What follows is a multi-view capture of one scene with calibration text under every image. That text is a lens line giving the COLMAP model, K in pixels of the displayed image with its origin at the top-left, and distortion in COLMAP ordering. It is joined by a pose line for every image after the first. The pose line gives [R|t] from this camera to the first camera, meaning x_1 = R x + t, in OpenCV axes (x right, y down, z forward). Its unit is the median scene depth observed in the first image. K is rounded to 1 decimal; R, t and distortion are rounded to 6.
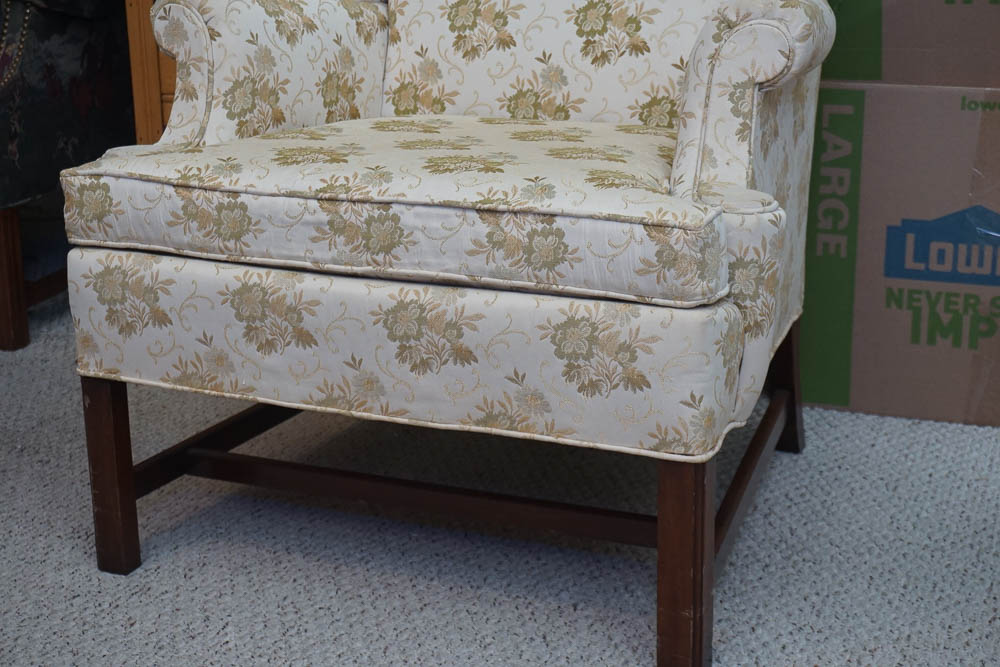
lens RADIAL K [[1610.9, 0, 499.0], [0, 1610.9, 331.1], [0, 0, 1]] dist [0.004215, 0.000000]
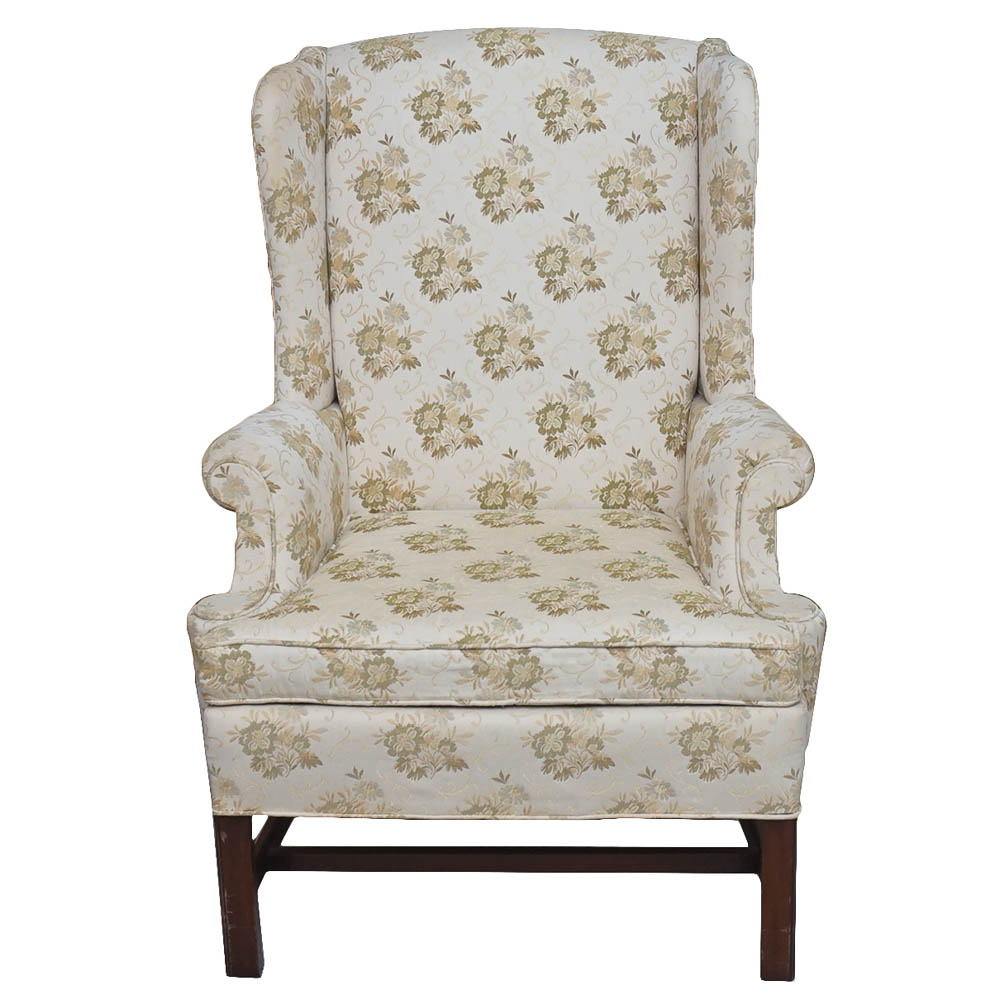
lens RADIAL K [[1816.7, 0, 503.0], [0, 1816.7, 506.1], [0, 0, 1]] dist [-0.005536, 0.000000]
pose [[0.932867, -0.126021, 0.337458, -0.516398], [0.111422, 0.991814, 0.062372, -0.263581], [-0.342556, -0.020585, 0.939272, -0.267521]]
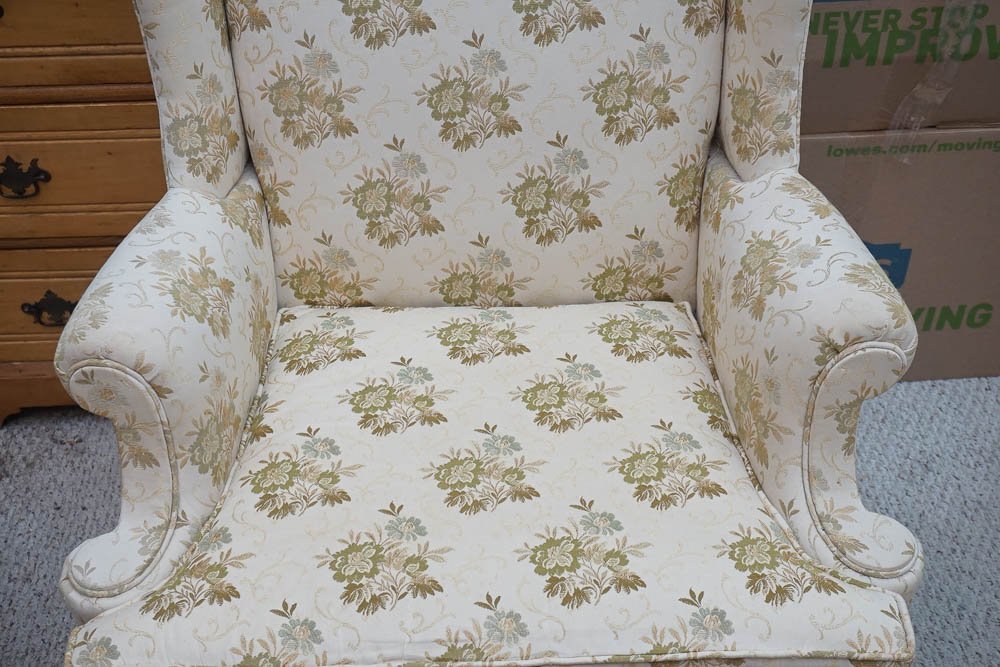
lens RADIAL K [[1210.8, 0, 498.0], [0, 1210.8, 330.9], [0, 0, 1]] dist [0.005781, 0.000000]
pose [[0.905925, -0.273868, 0.322950, -0.240223], [0.126210, 0.902660, 0.411432, -0.494015], [-0.404192, -0.331967, 0.852307, 0.496376]]
